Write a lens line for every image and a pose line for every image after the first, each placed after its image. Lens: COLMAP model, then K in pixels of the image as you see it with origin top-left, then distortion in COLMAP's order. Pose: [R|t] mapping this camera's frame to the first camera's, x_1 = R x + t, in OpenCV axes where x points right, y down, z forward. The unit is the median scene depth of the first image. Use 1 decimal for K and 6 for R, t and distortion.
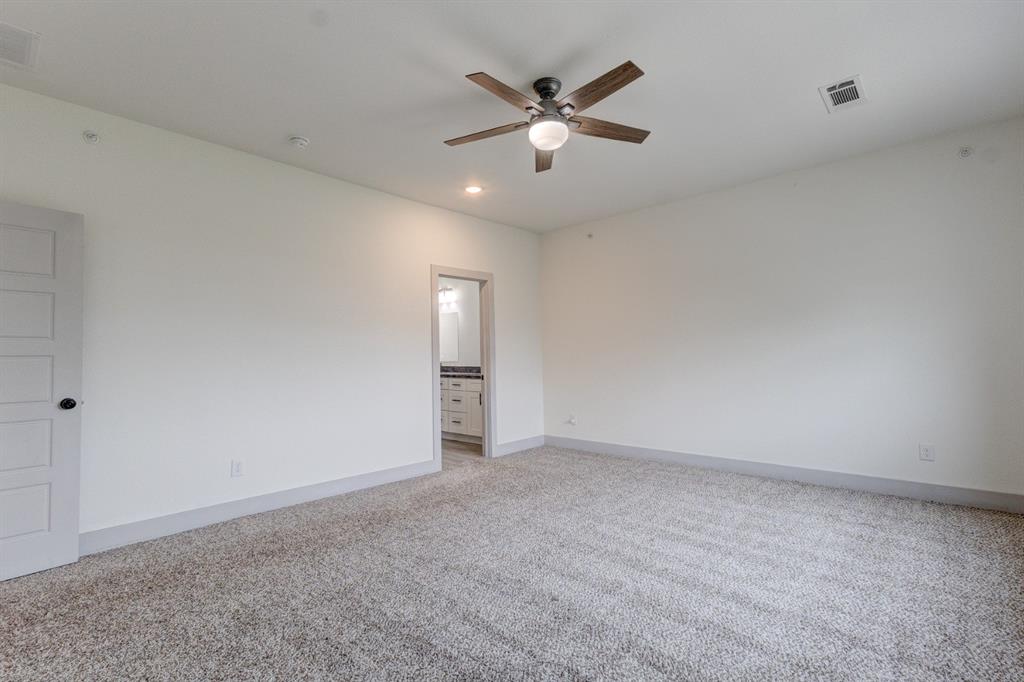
lens RADIAL K [[479.8, 0, 512.0], [0, 479.8, 341.0], [0, 0, 1]] dist [0.017596, 0.000012]
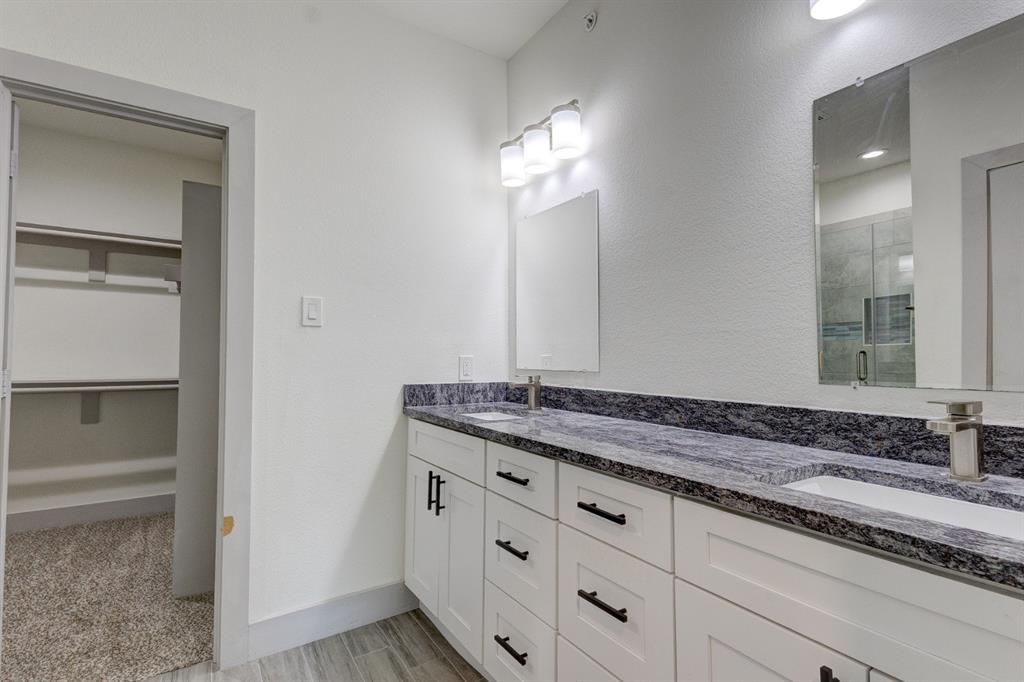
lens RADIAL K [[479.8, 0, 512.0], [0, 479.8, 341.0], [0, 0, 1]] dist [0.017596, 0.000012]
pose [[0.963283, -0.003479, -0.268466, -0.087708], [-0.000675, 0.999882, -0.015379, 0.030483], [0.268488, 0.014995, 0.963166, 0.729828]]
